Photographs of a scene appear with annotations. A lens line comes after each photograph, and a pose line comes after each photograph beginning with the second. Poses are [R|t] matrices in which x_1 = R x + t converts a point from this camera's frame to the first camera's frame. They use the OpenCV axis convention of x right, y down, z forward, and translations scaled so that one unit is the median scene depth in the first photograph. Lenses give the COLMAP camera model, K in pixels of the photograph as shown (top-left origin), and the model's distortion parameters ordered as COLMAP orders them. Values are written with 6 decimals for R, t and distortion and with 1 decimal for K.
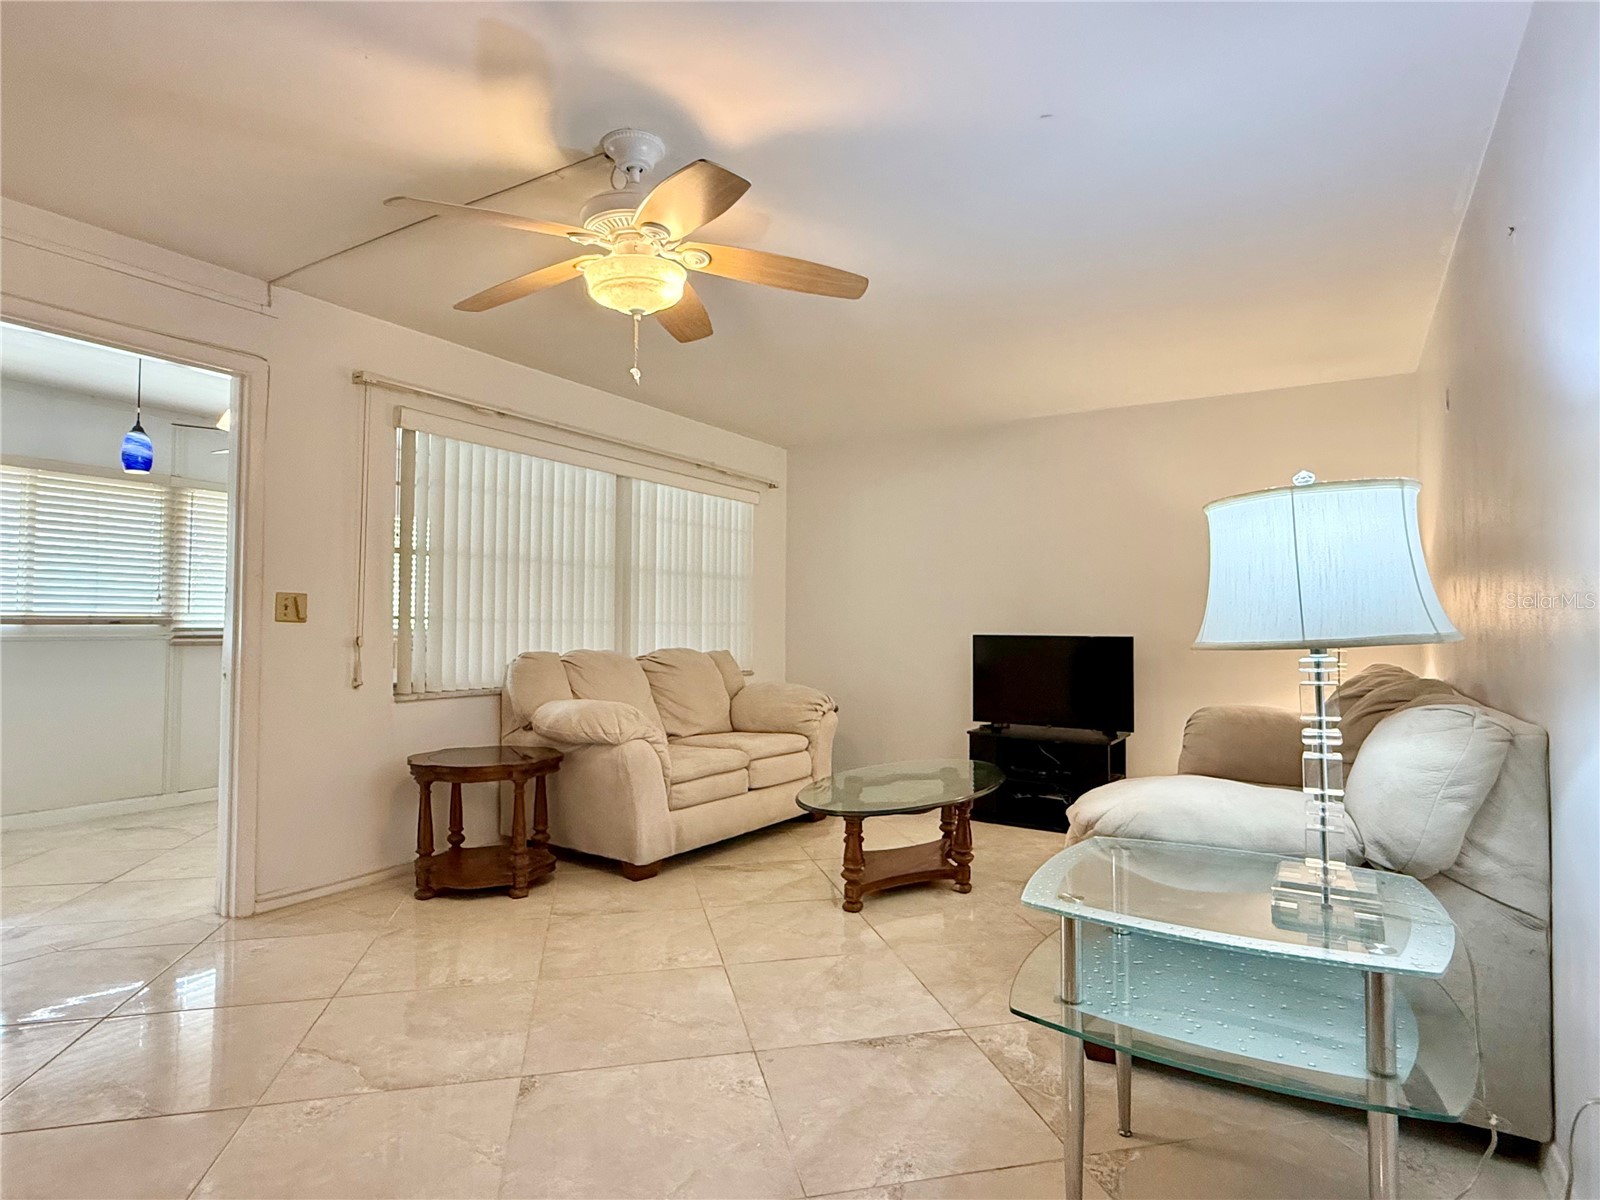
lens RADIAL K [[851.8, 0, 805.9], [0, 851.8, 603.6], [0, 0, 1]] dist [-0.001470, 0.001506]
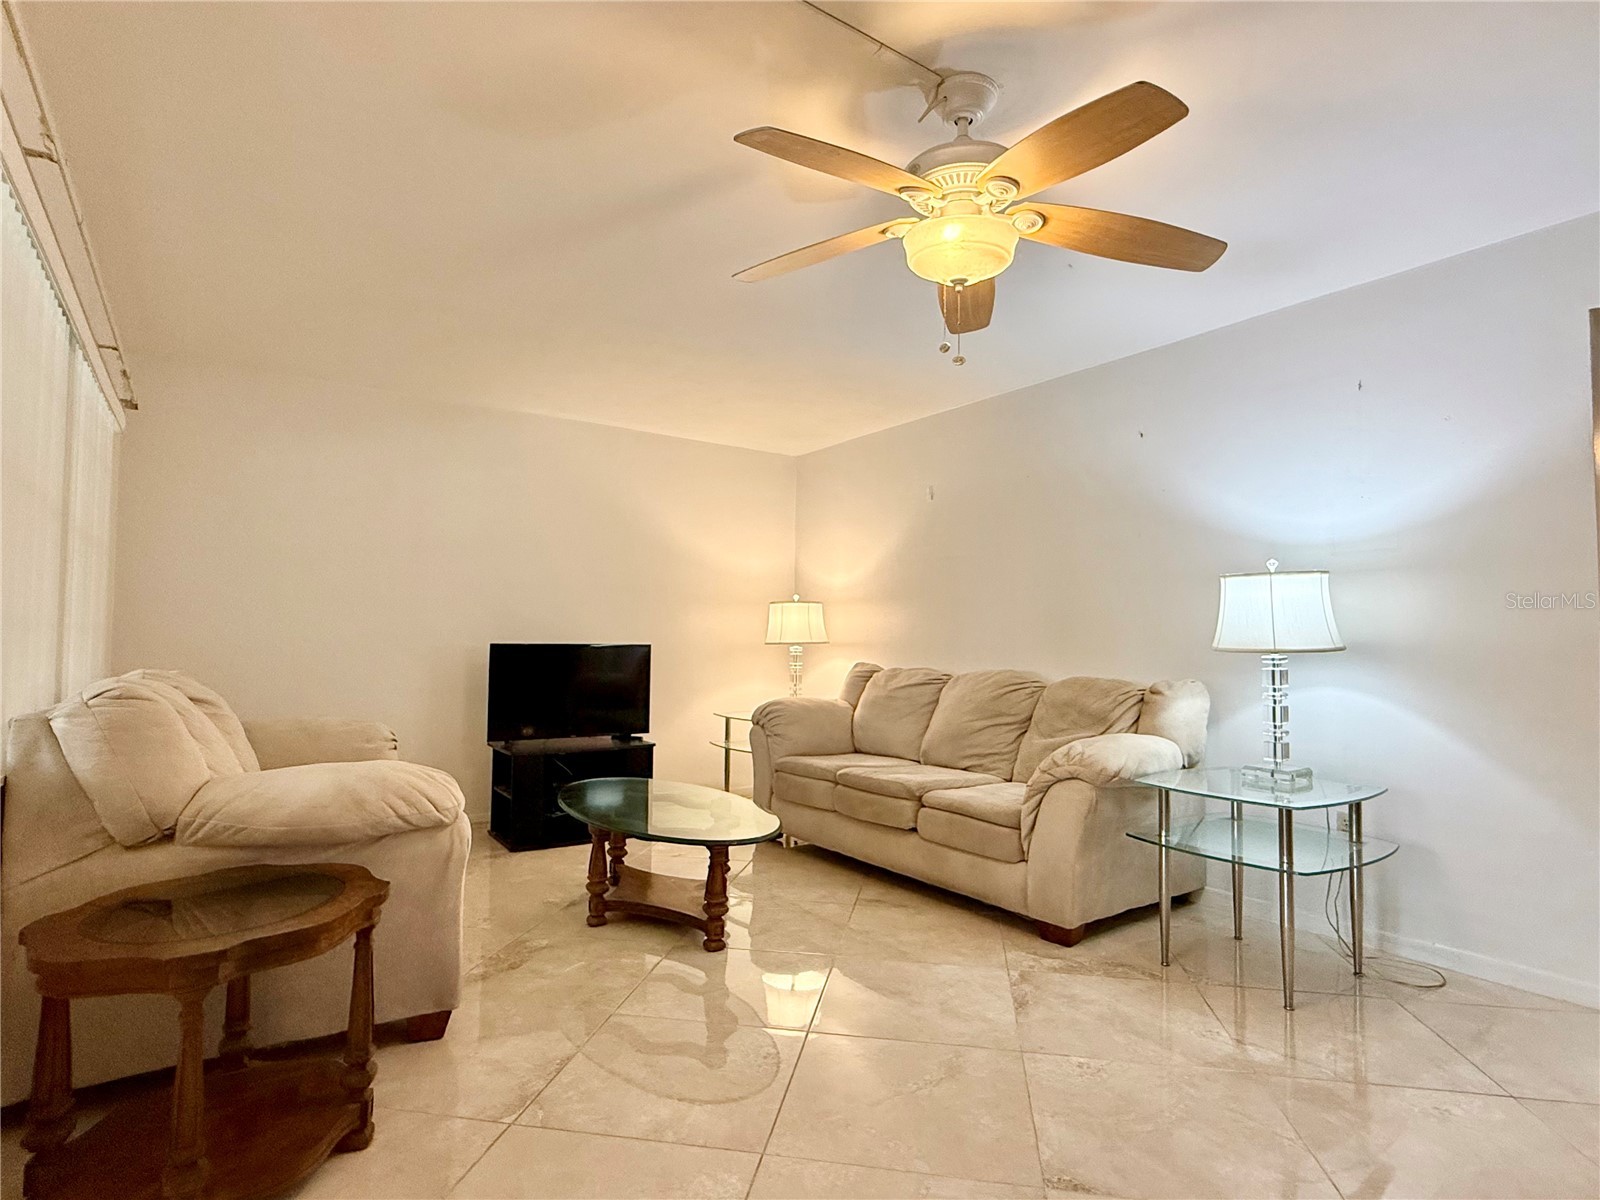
lens RADIAL K [[851.8, 0, 799.3], [0, 851.8, 600.9], [0, 0, 1]] dist [-0.001470, 0.001506]
pose [[0.398755, 0.039420, 0.916210, -0.696873], [-0.031402, 0.999077, -0.029318, 0.012704], [-0.916520, -0.017080, 0.399624, 0.520713]]
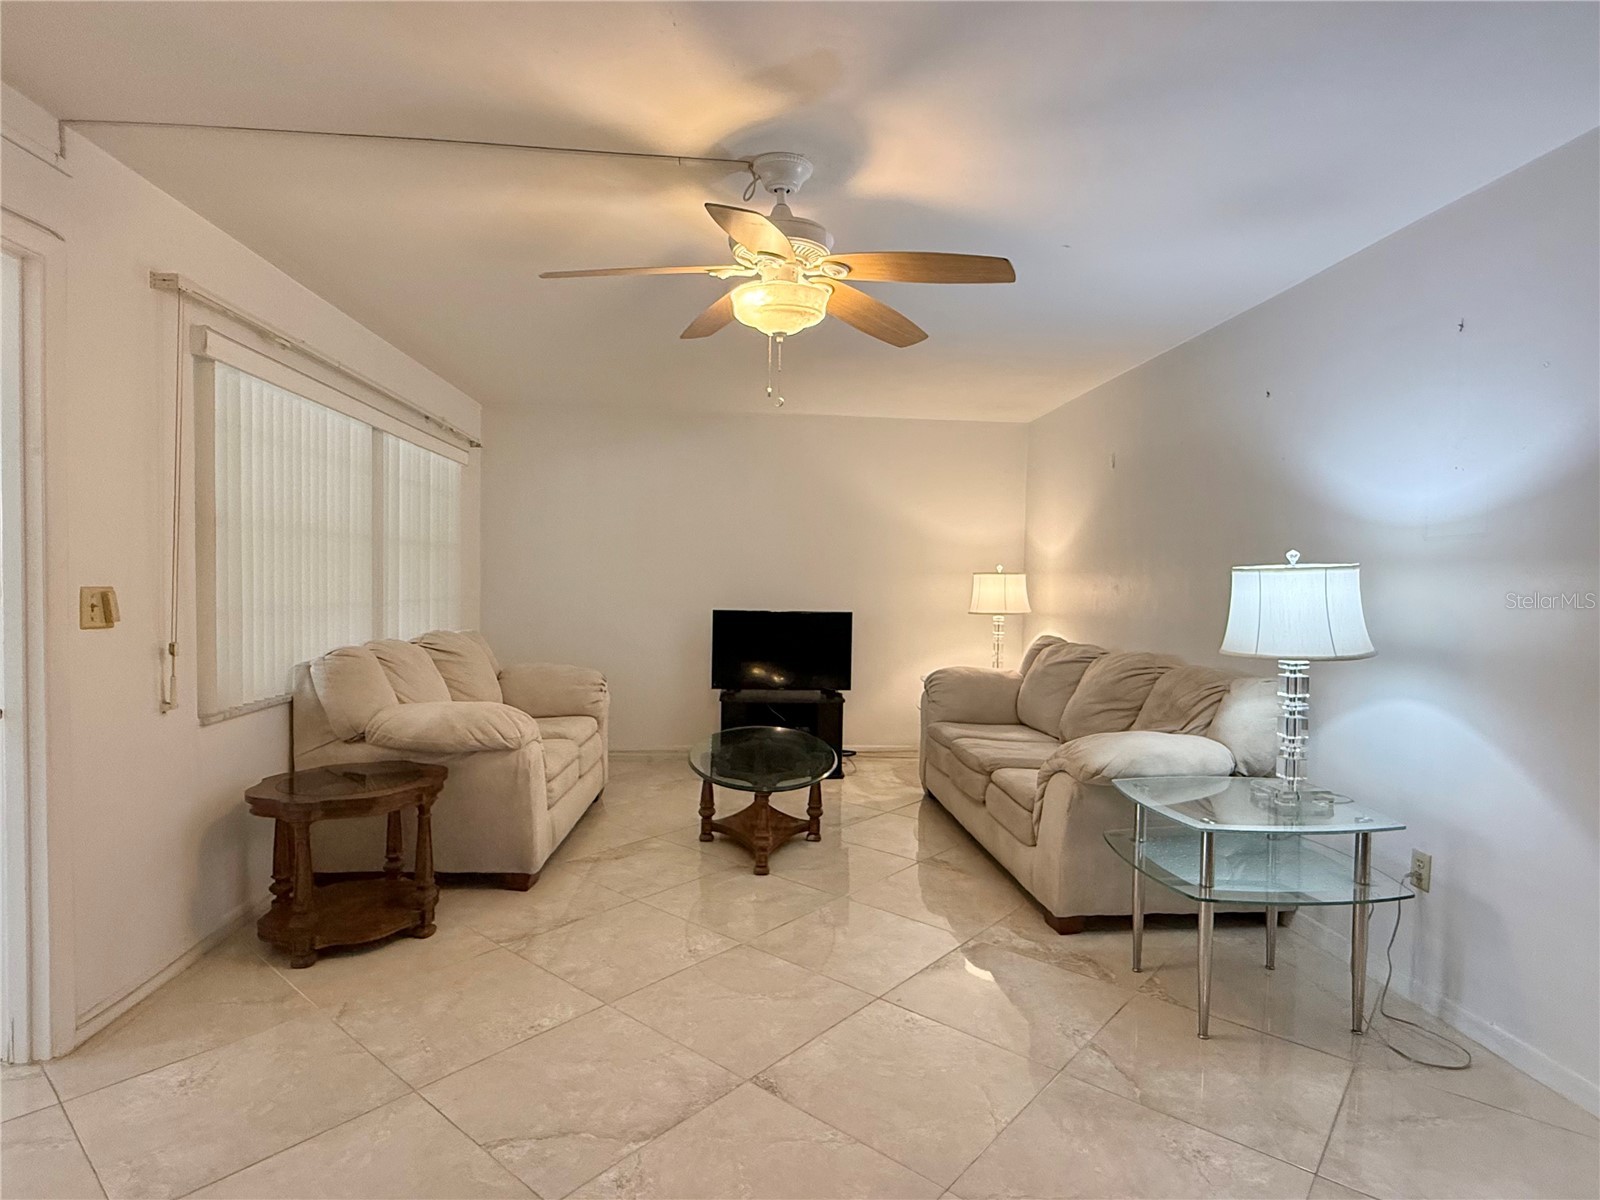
lens RADIAL K [[851.8, 0, 801.4], [0, 851.8, 600.8], [0, 0, 1]] dist [-0.001470, 0.001506]
pose [[0.803652, -0.007789, 0.595049, -0.519368], [-0.028794, 0.998234, 0.051955, -0.049940], [-0.594403, -0.058888, 0.802008, 0.092681]]
